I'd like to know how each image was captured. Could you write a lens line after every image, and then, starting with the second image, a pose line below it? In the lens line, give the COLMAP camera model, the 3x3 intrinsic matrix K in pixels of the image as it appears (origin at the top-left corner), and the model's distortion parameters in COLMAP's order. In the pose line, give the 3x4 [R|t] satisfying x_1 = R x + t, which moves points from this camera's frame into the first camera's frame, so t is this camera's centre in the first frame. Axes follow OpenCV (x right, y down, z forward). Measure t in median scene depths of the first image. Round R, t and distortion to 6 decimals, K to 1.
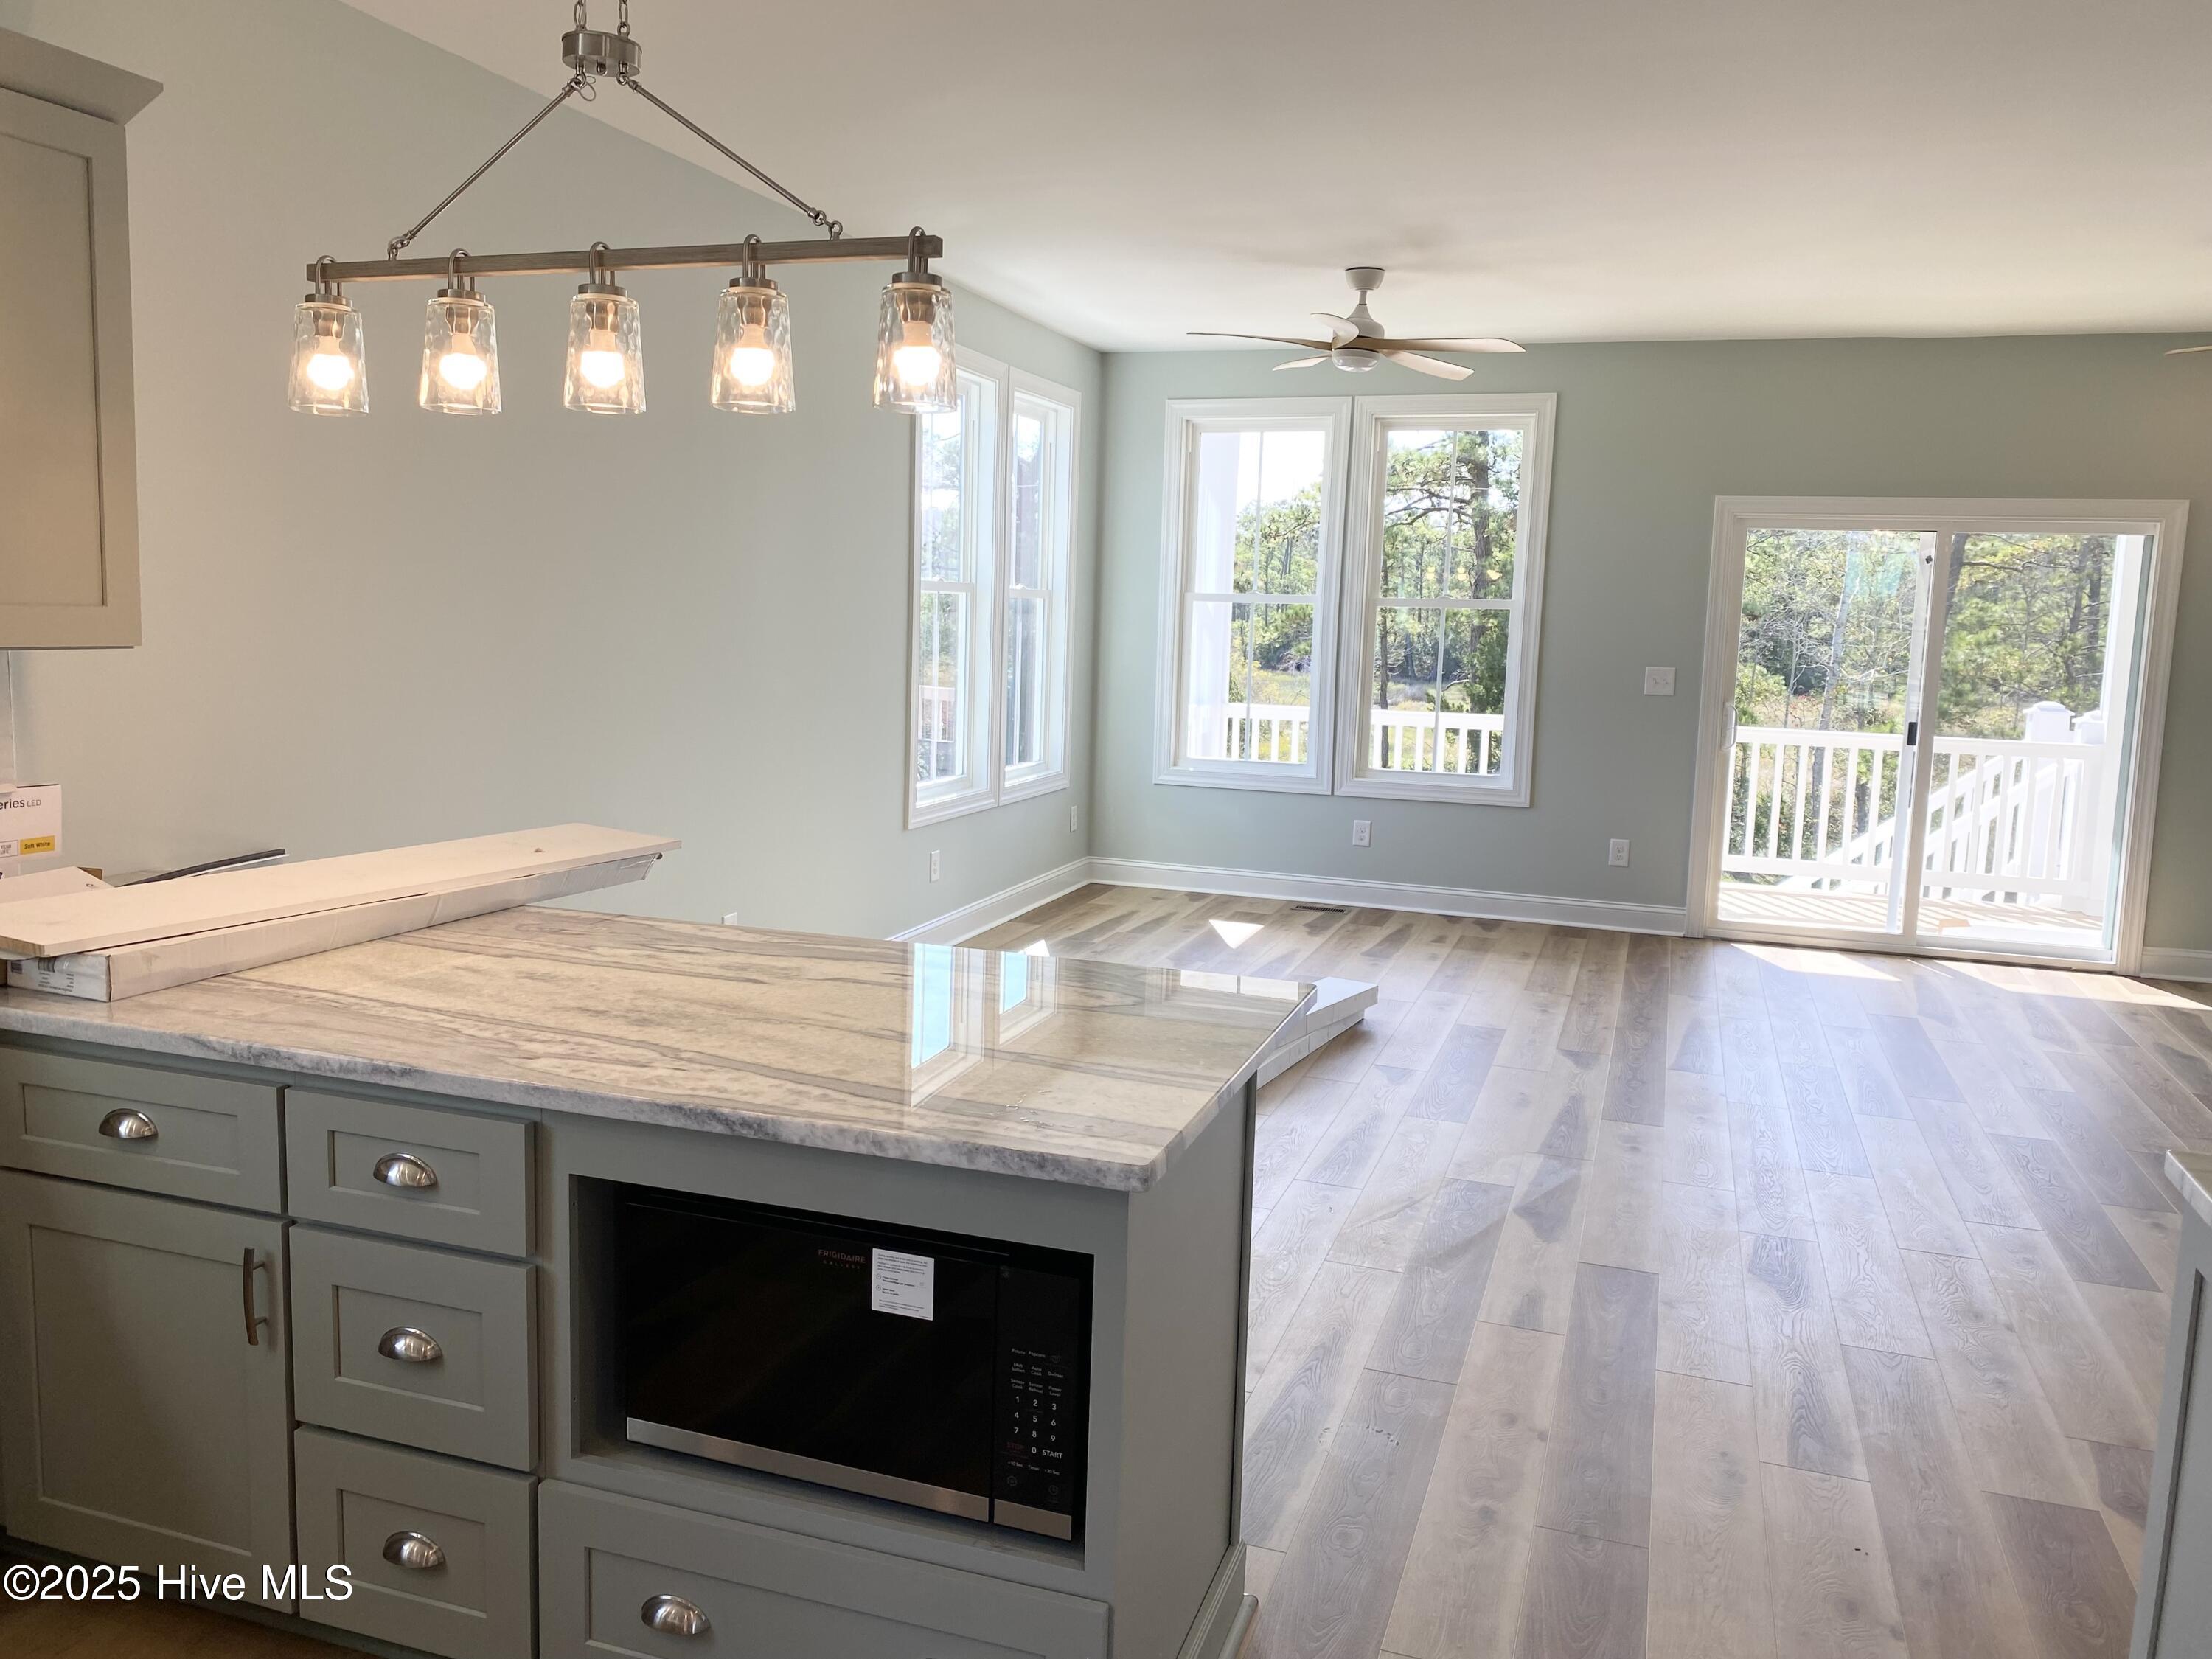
lens RADIAL K [[1675.4, 0, 1105.7], [0, 1675.4, 828.3], [0, 0, 1]] dist [0.032449, -0.028579]
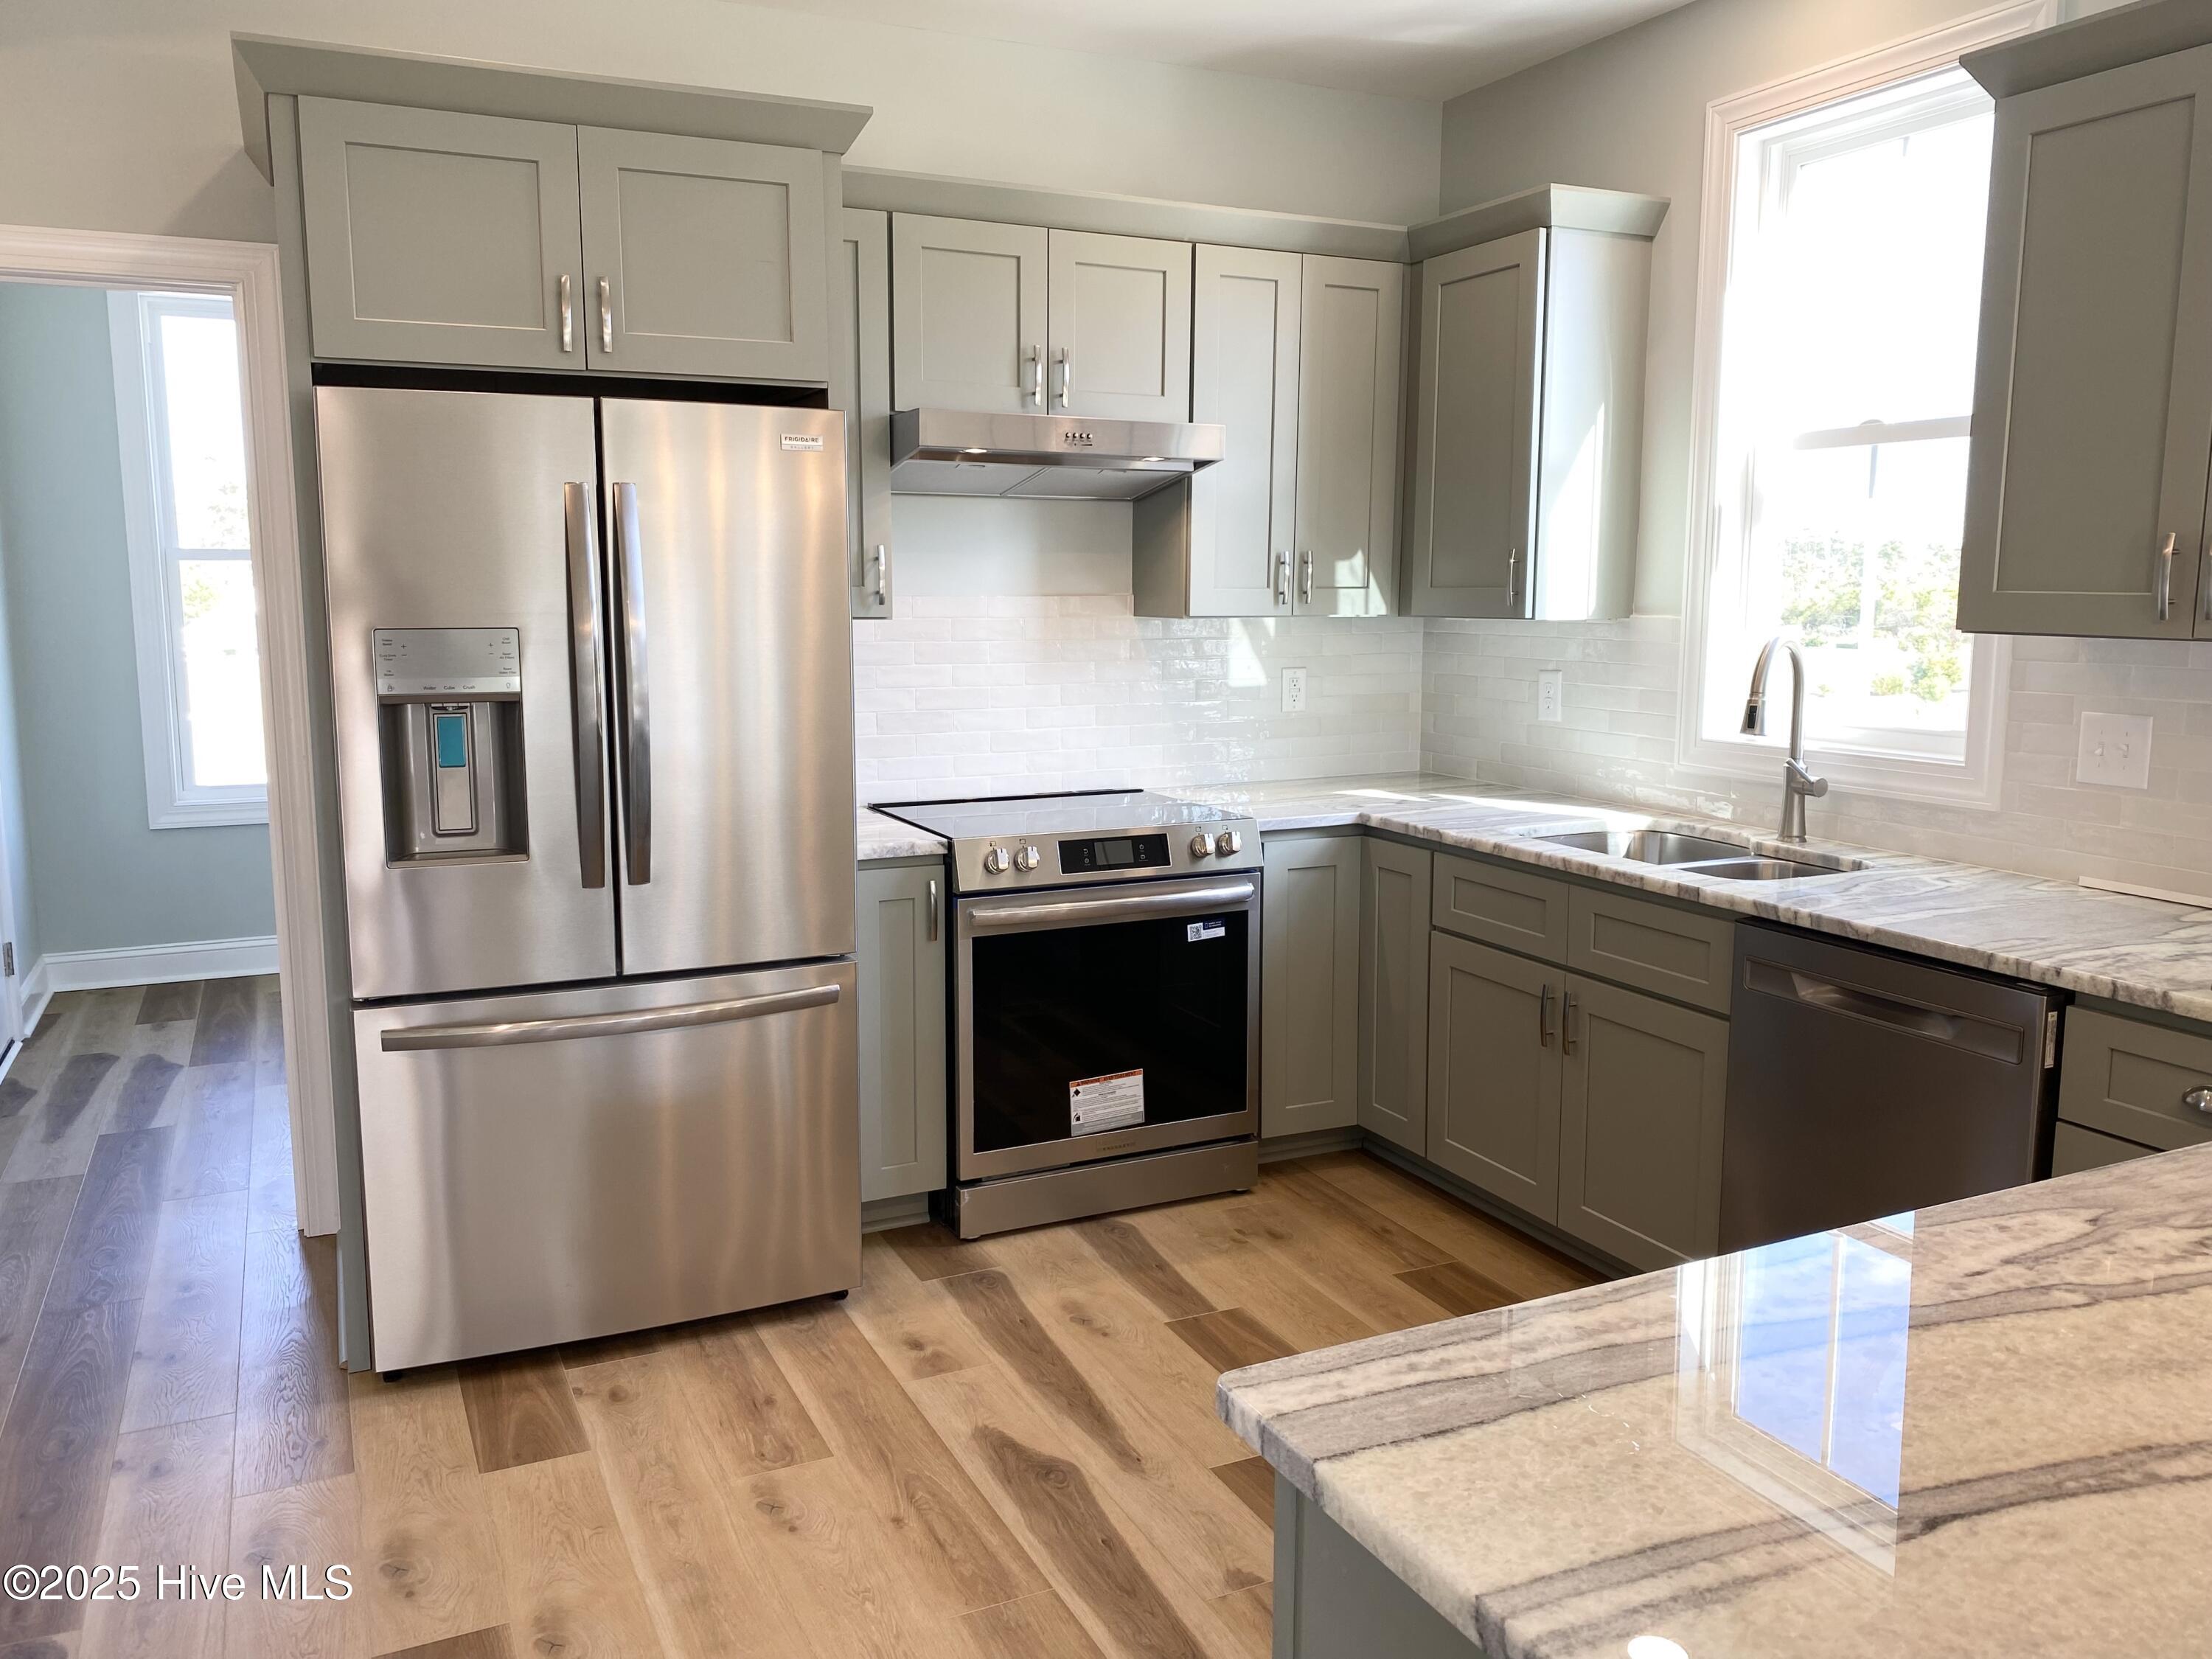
lens RADIAL K [[1675.4, 0, 1112.9], [0, 1675.4, 824.7], [0, 0, 1]] dist [0.032449, -0.028579]
pose [[-0.714812, 0.070634, -0.695740, 0.115666], [-0.117142, 0.968735, 0.218703, -0.035048], [0.689435, 0.237832, -0.684189, 0.315090]]
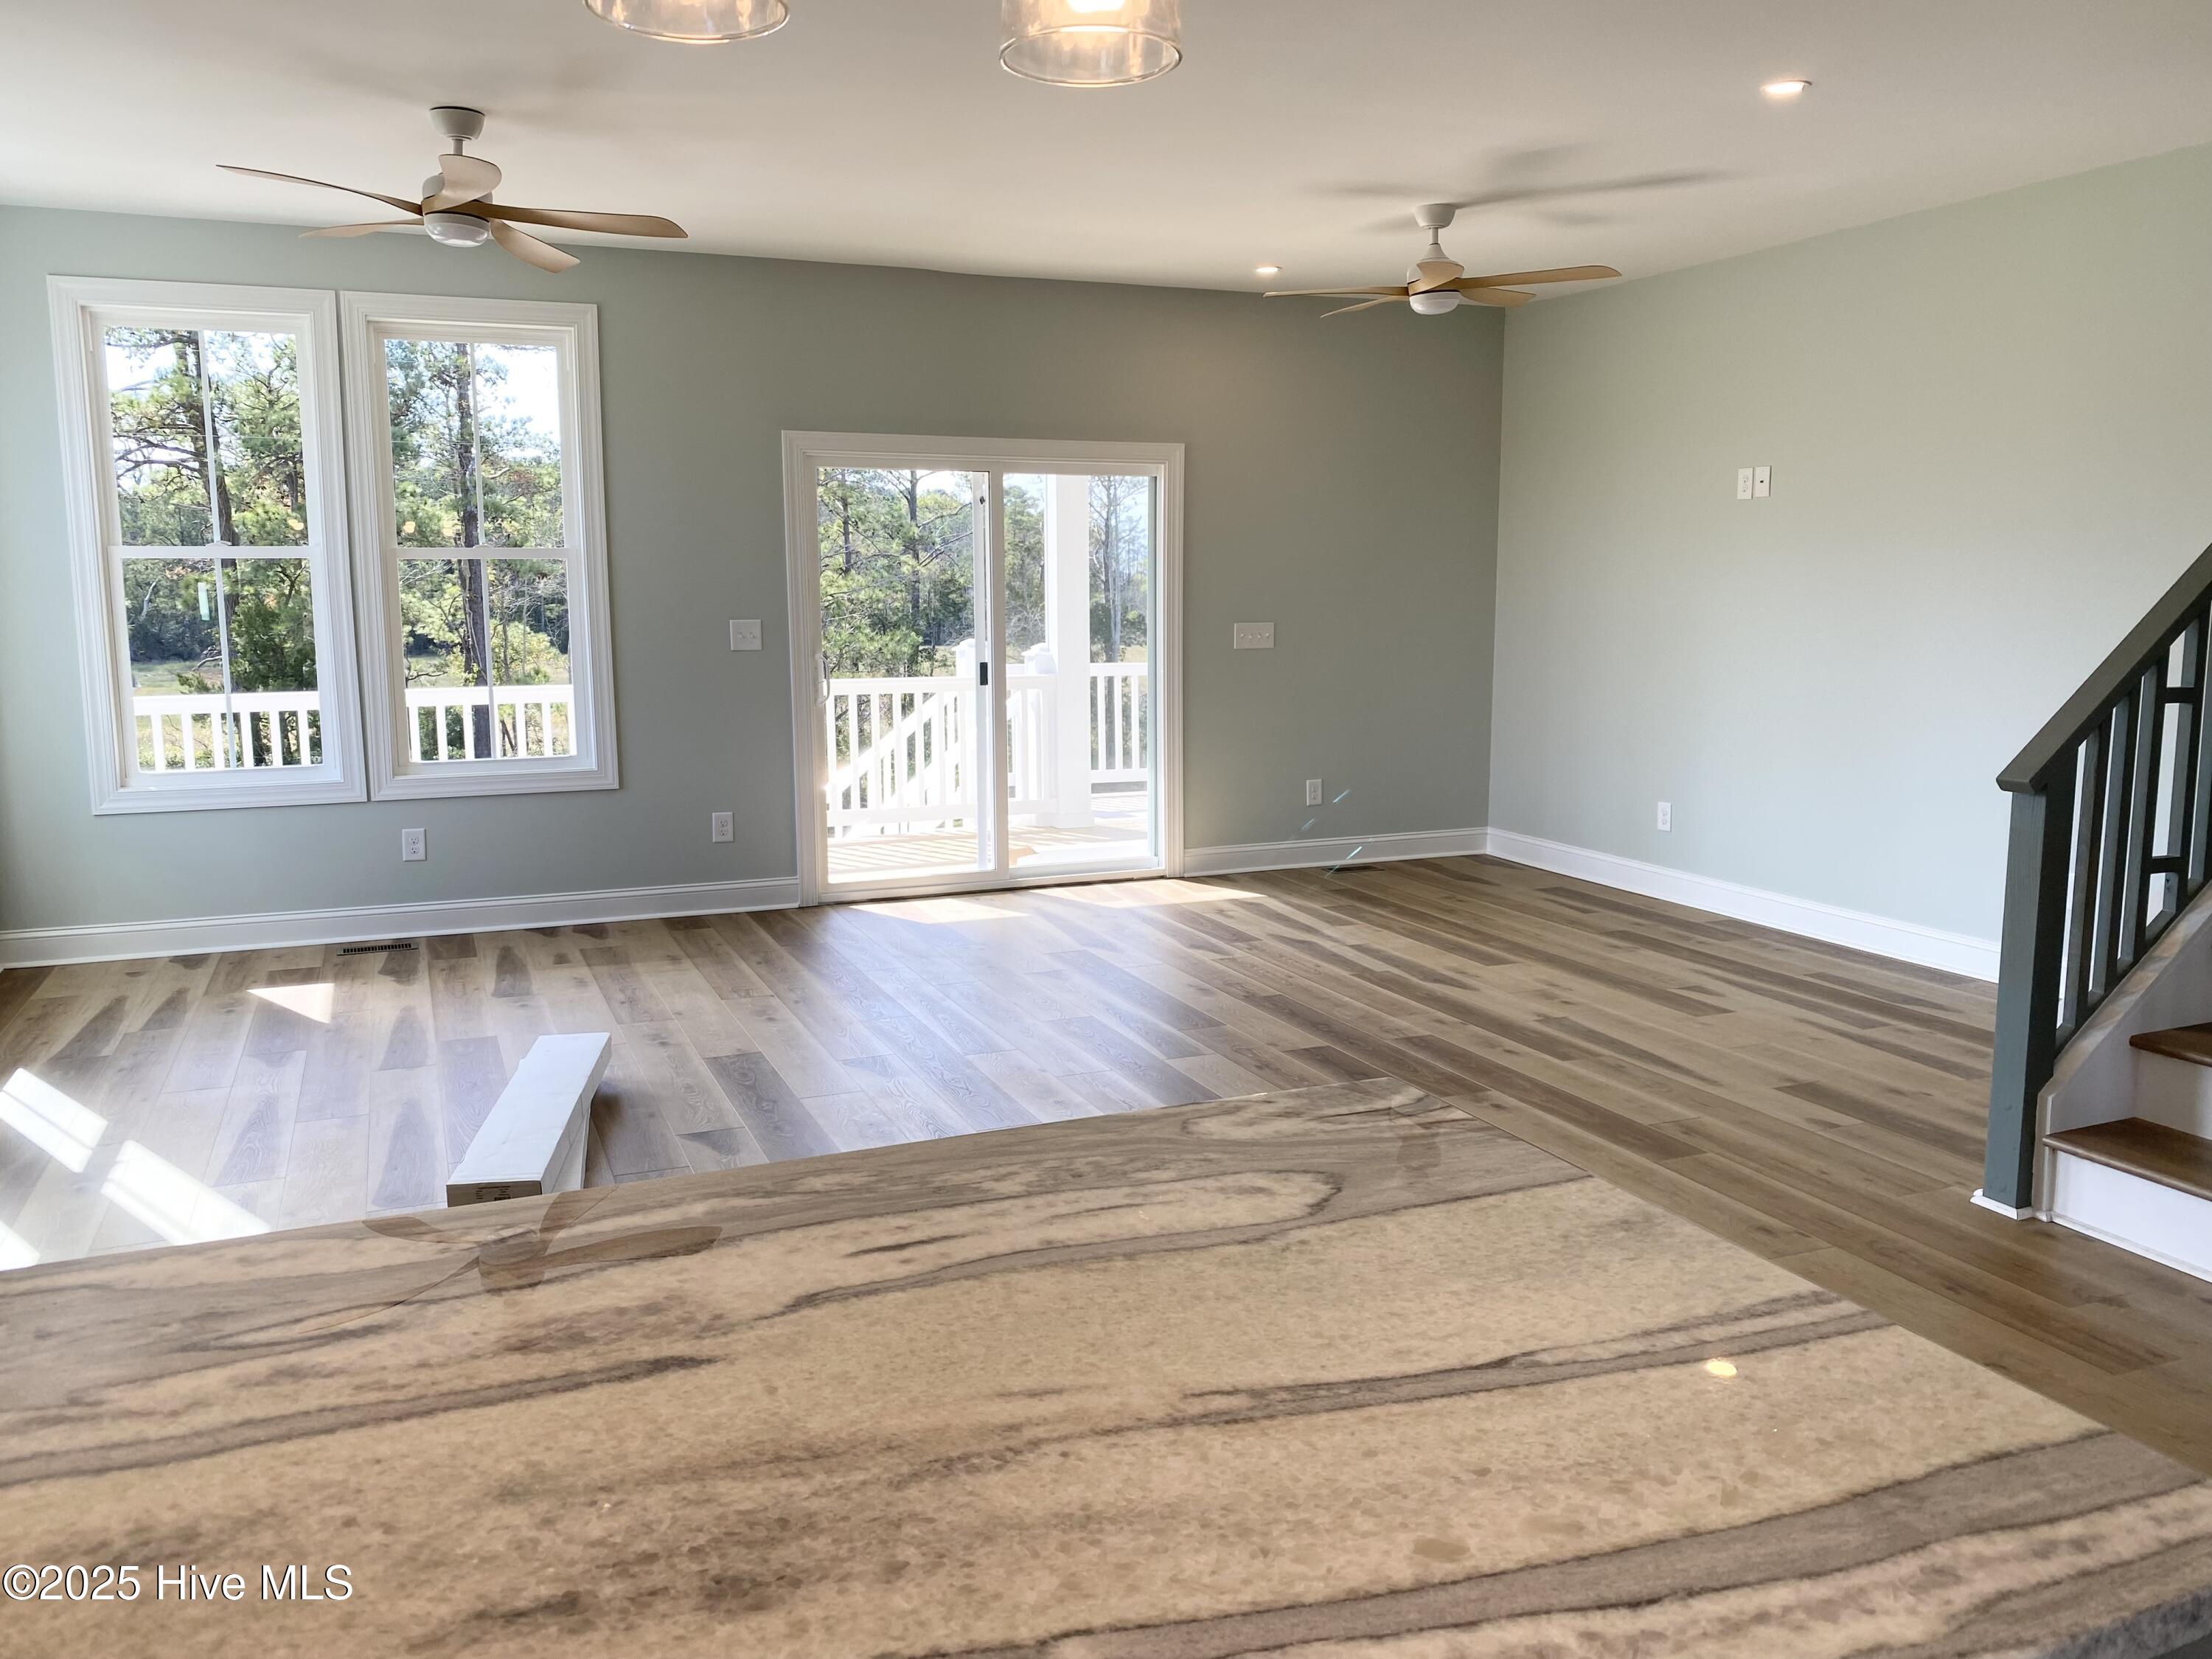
lens RADIAL K [[1675.4, 0, 1102.0], [0, 1675.4, 817.4], [0, 0, 1]] dist [0.032449, -0.028579]
pose [[0.752366, -0.125284, 0.646722, -0.129521], [0.114901, 0.991657, 0.058435, -0.021077], [-0.648647, 0.030345, 0.760484, 0.193013]]
